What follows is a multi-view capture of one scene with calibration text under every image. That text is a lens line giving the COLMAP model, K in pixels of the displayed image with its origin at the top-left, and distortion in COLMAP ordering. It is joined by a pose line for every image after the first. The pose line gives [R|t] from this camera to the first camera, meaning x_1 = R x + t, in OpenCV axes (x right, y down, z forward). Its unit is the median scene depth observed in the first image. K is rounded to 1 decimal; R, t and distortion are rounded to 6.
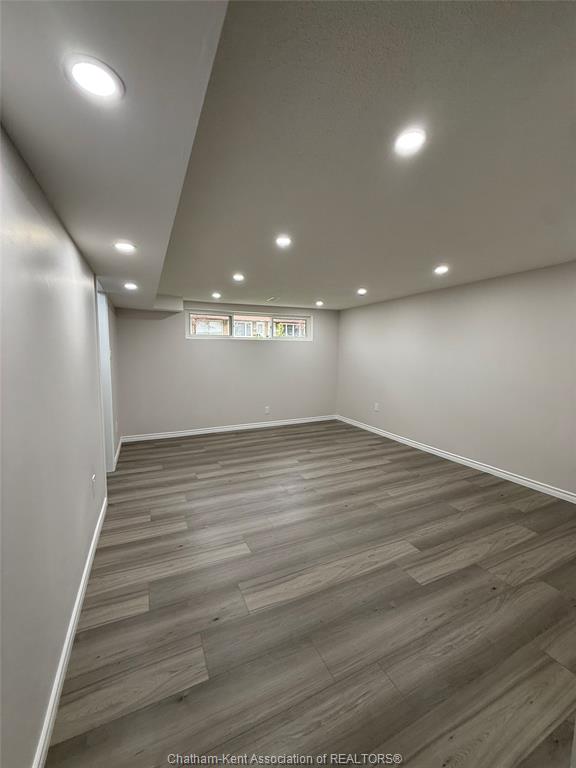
lens RADIAL K [[306.2, 0, 286.5], [0, 306.2, 384.7], [0, 0, 1]] dist [-0.000852, 0.000343]
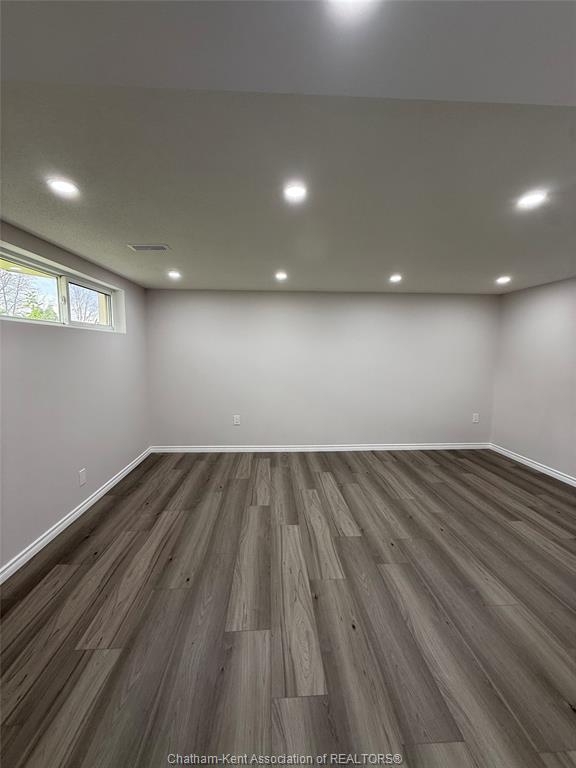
lens RADIAL K [[306.2, 0, 287.3], [0, 306.2, 384.5], [0, 0, 1]] dist [-0.000852, 0.000343]
pose [[0.377485, -0.100070, 0.920593, -0.566149], [0.099823, 0.992748, 0.066982, -0.089225], [-0.920620, 0.066611, 0.384737, 0.809605]]
